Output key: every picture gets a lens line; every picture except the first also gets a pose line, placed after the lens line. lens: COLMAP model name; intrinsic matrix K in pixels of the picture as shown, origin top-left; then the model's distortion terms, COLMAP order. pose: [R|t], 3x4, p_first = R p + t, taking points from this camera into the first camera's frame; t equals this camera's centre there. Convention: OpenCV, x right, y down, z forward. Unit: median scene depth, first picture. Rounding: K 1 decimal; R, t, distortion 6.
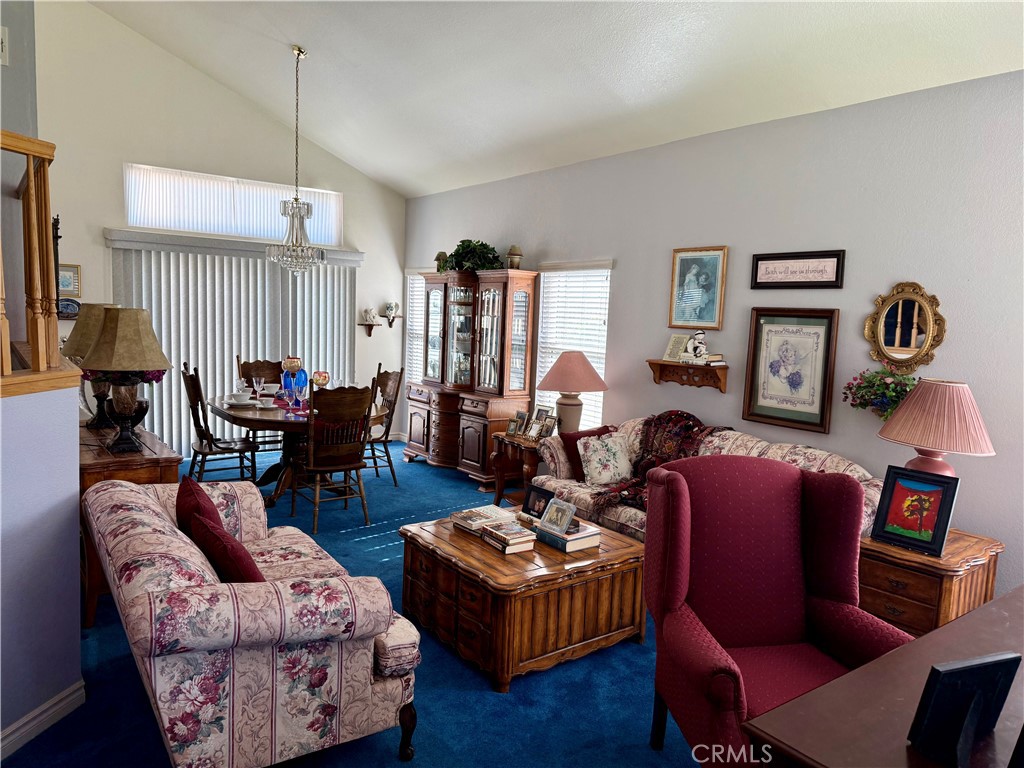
lens RADIAL K [[724.8, 0, 518.2], [0, 724.8, 382.4], [0, 0, 1]] dist [0.137993, -0.206658]
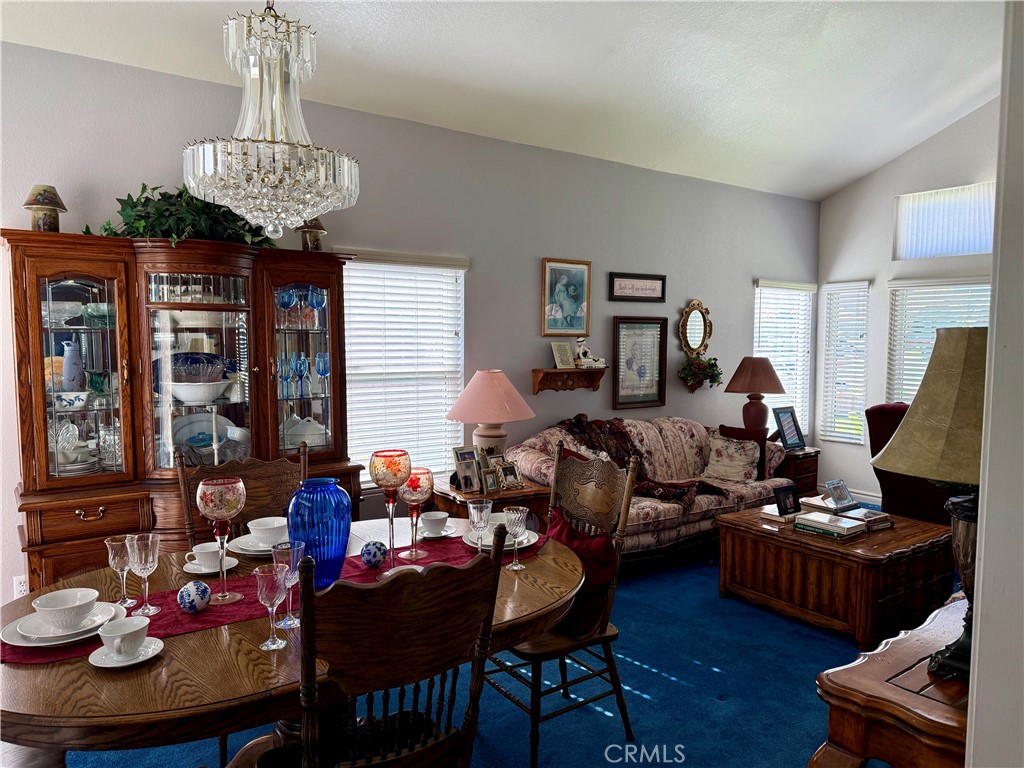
lens RADIAL K [[724.8, 0, 518.2], [0, 724.8, 382.4], [0, 0, 1]] dist [0.137993, -0.206658]
pose [[0.024253, -0.107381, 0.993922, -0.890777], [0.095975, 0.989872, 0.104601, -0.135737], [-0.995088, 0.092854, 0.034314, 1.137318]]
